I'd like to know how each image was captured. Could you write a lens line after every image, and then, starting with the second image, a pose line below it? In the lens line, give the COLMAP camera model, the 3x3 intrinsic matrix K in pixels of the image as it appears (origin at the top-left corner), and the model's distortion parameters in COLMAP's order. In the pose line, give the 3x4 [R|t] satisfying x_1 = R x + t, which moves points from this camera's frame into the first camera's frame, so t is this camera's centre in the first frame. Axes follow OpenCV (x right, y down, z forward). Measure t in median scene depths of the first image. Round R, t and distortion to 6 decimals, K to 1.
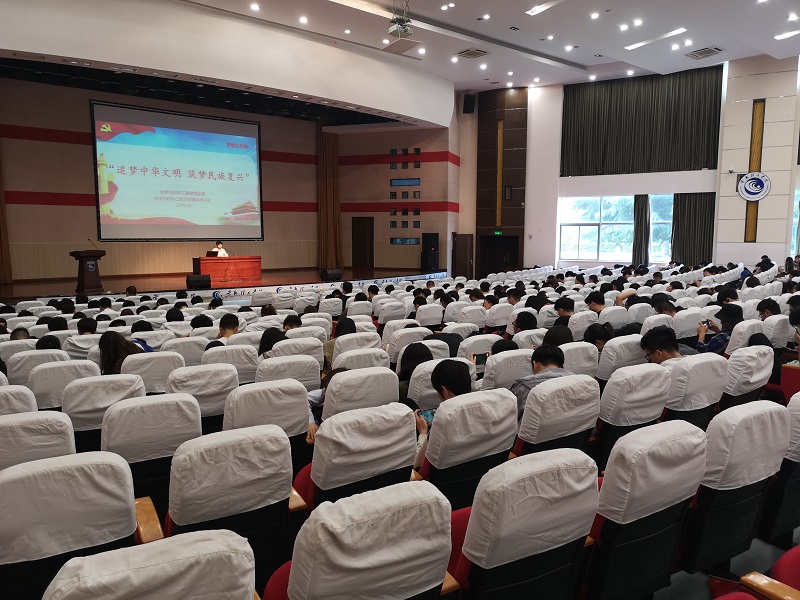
lens RADIAL K [[629.5, 0, 396.8], [0, 629.5, 296.7], [0, 0, 1]] dist [0.075520, -0.038598]
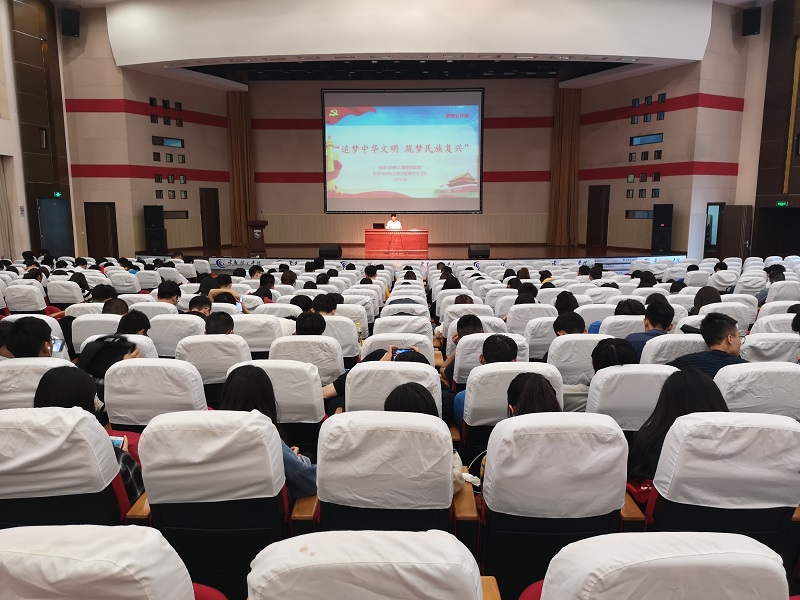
lens RADIAL K [[629.5, 0, 397.0], [0, 629.5, 288.7], [0, 0, 1]] dist [0.075520, -0.038598]
pose [[0.745469, 0.085960, -0.660974, 0.338001], [-0.066511, 0.996293, 0.054555, -0.019300], [0.663213, 0.003293, 0.748423, 0.204837]]
